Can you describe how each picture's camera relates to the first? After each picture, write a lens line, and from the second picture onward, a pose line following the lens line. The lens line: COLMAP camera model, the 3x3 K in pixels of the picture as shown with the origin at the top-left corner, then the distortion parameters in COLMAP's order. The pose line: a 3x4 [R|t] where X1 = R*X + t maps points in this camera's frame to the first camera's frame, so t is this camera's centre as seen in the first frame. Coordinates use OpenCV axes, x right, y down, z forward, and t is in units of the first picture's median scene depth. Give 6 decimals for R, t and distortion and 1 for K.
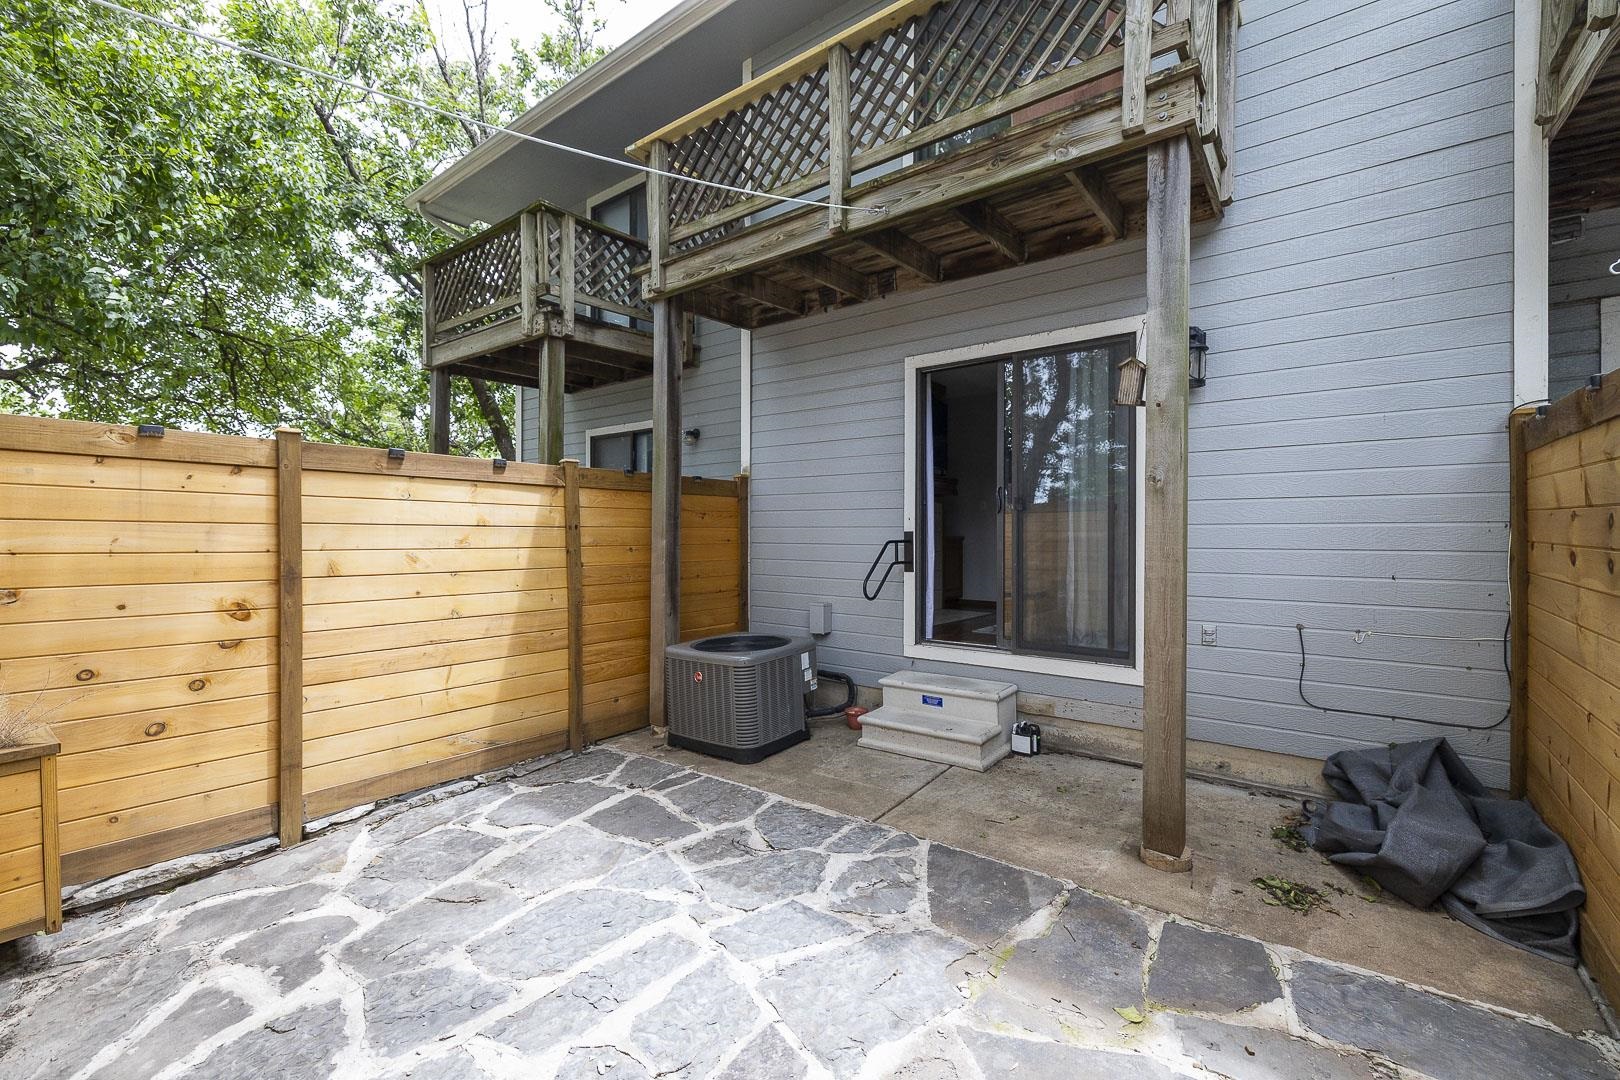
lens RADIAL K [[676.8, 0, 815.6], [0, 676.8, 541.5], [0, 0, 1]] dist [0.000216, 0.001059]
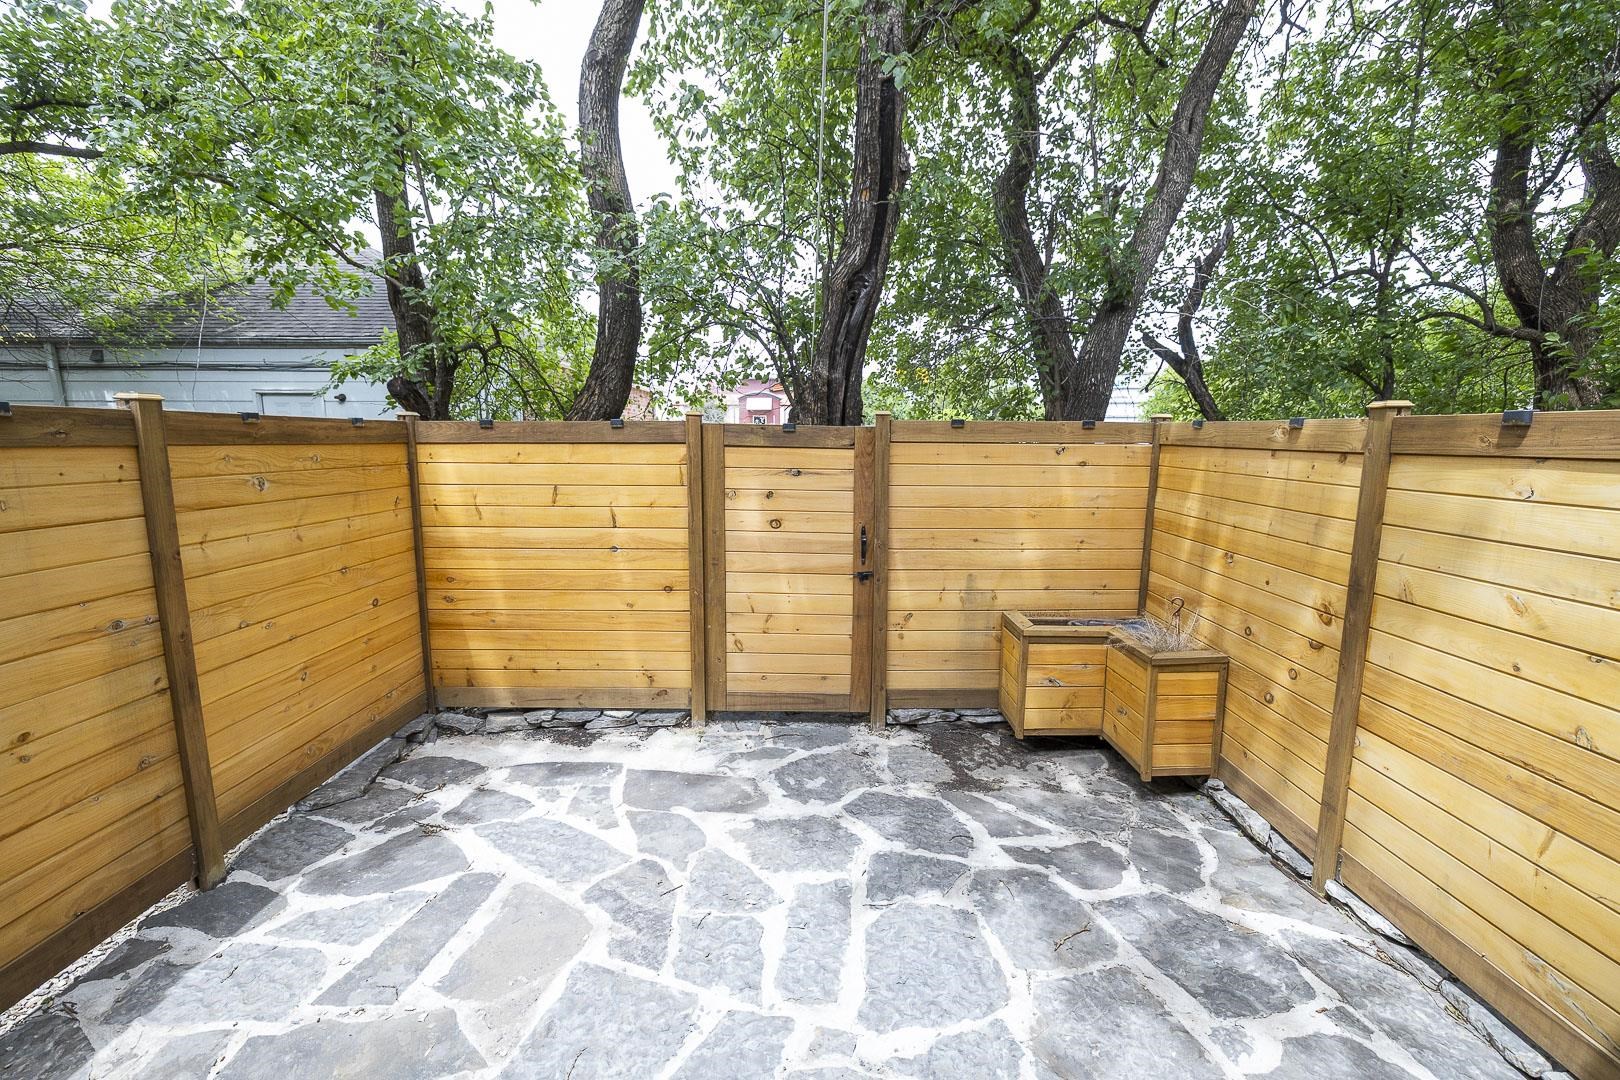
lens RADIAL K [[676.8, 0, 816.5], [0, 676.8, 543.6], [0, 0, 1]] dist [0.000216, 0.001059]
pose [[-0.787352, 0.094125, -0.609276, 0.220510], [-0.007634, 0.986712, 0.162299, -0.126102], [0.616456, 0.132438, -0.776172, 1.208100]]
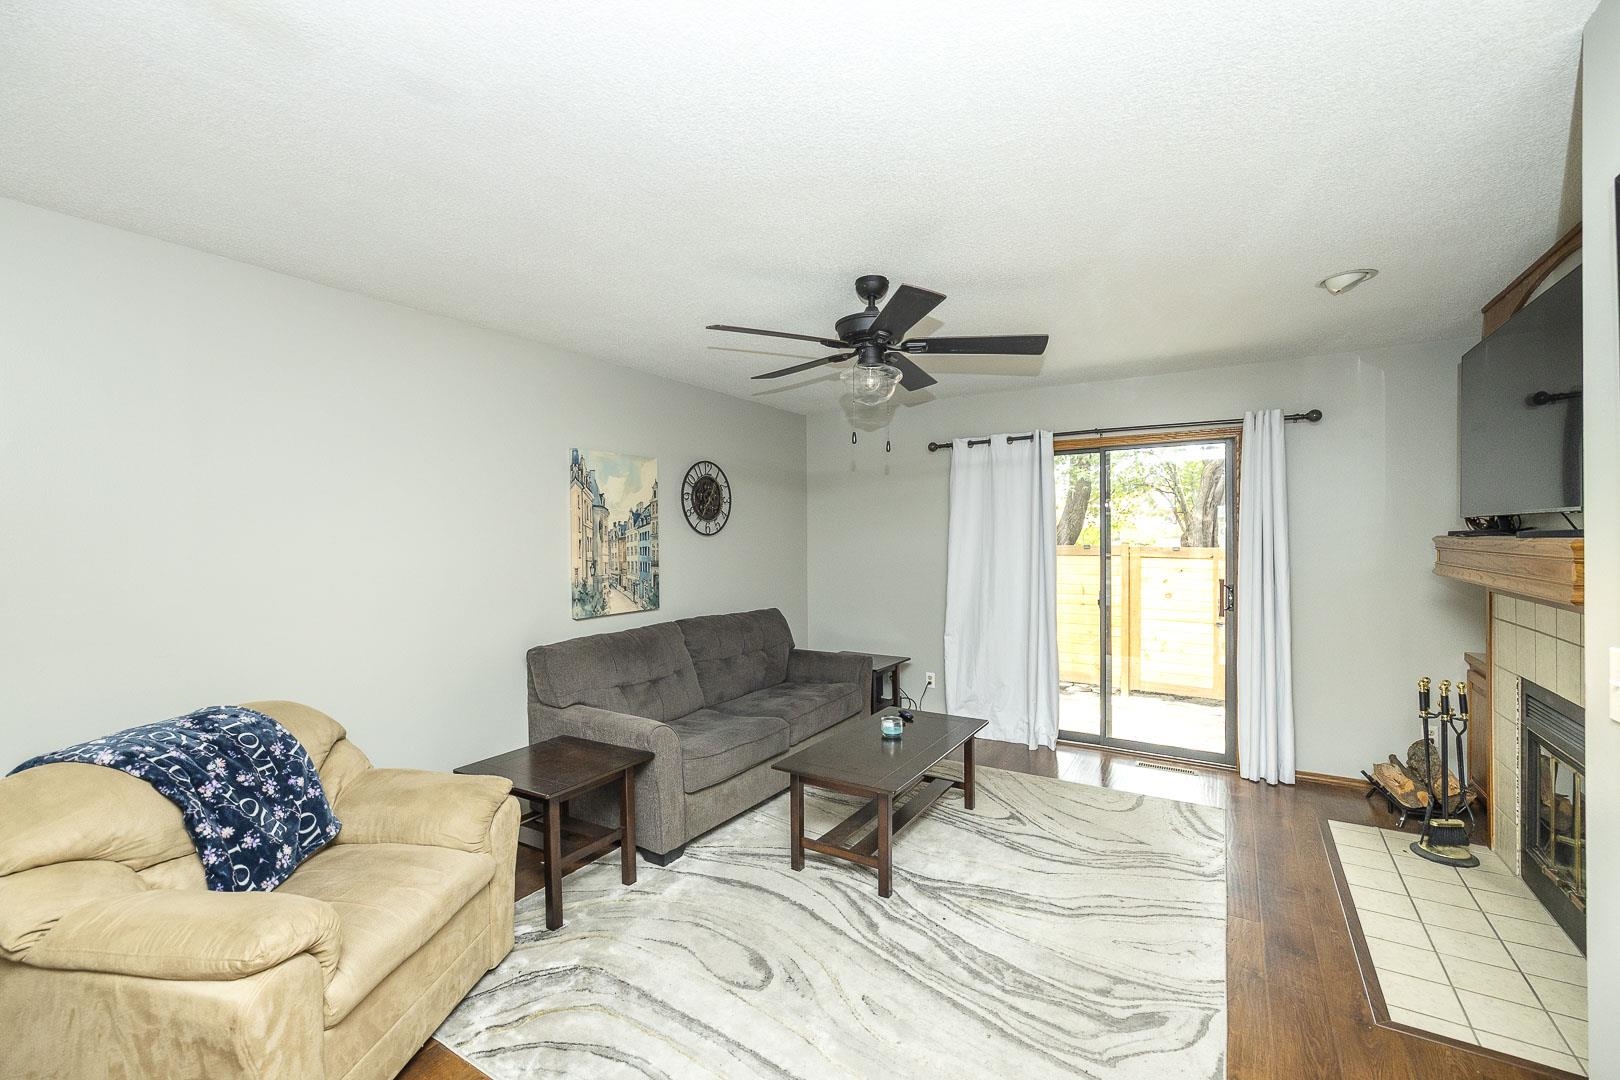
lens RADIAL K [[676.8, 0, 814.1], [0, 676.8, 540.3], [0, 0, 1]] dist [0.000216, 0.001059]
pose [[-0.994703, 0.010611, -0.102246, 1.113918], [0.008837, 0.999803, 0.017784, -0.224856], [0.102414, 0.016786, -0.994600, 2.599013]]
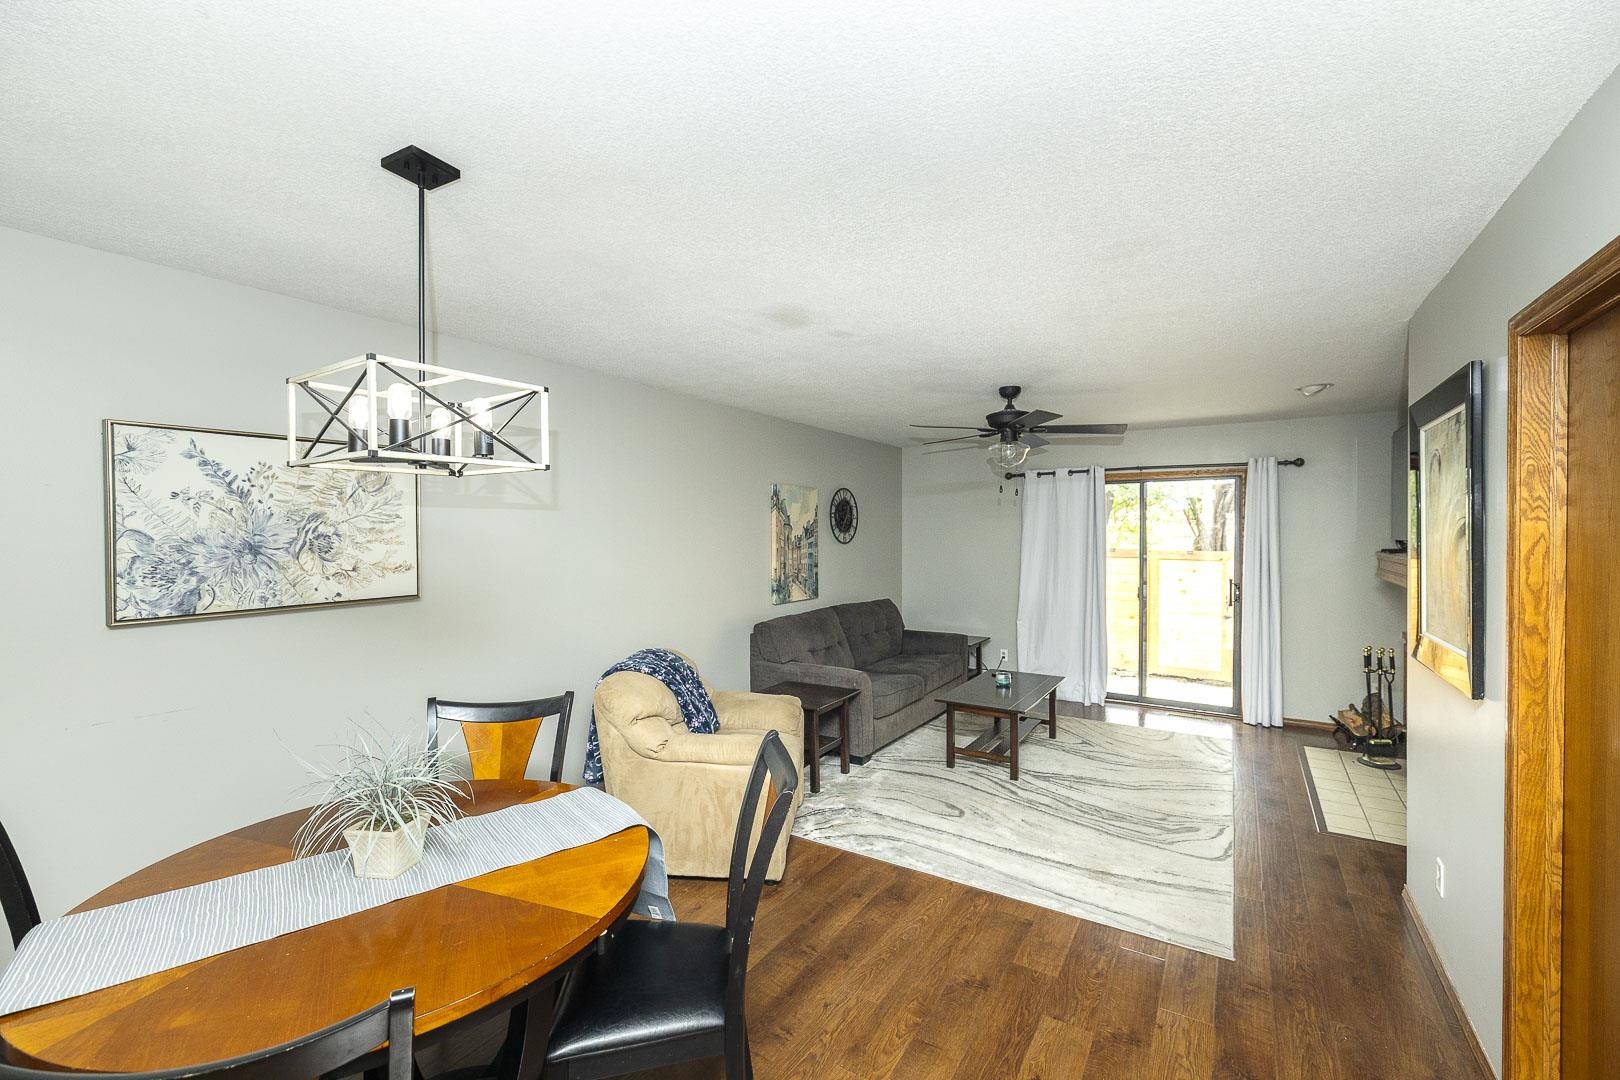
lens RADIAL K [[676.8, 0, 810.9], [0, 676.8, 538.0], [0, 0, 1]] dist [0.000216, 0.001059]
pose [[-0.995765, 0.004873, -0.091809, 1.433981], [0.002962, 0.999776, 0.020939, -0.264509], [0.091890, 0.020578, -0.995556, 3.014014]]
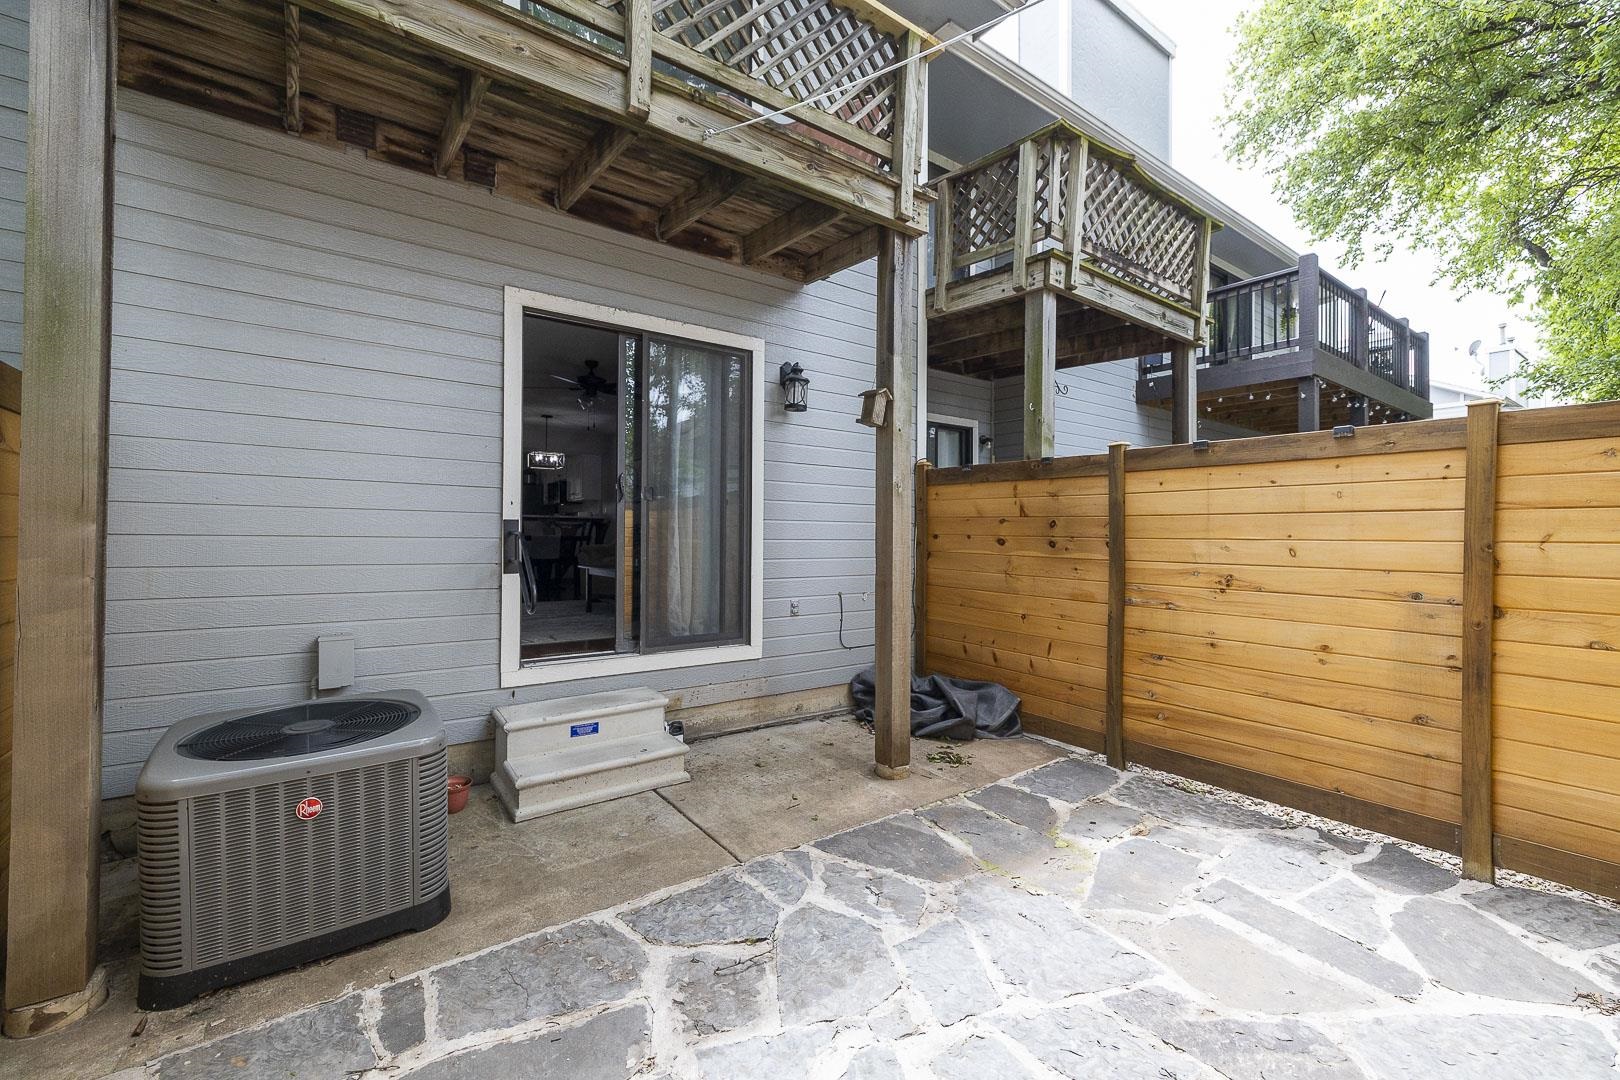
lens RADIAL K [[676.8, 0, 815.2], [0, 676.8, 537.9], [0, 0, 1]] dist [0.000216, 0.001059]
pose [[0.284217, 0.000215, 0.958760, -0.716055], [0.001153, 0.999999, -0.000566, 0.009415], [-0.958759, 0.001266, 0.284216, 0.687801]]
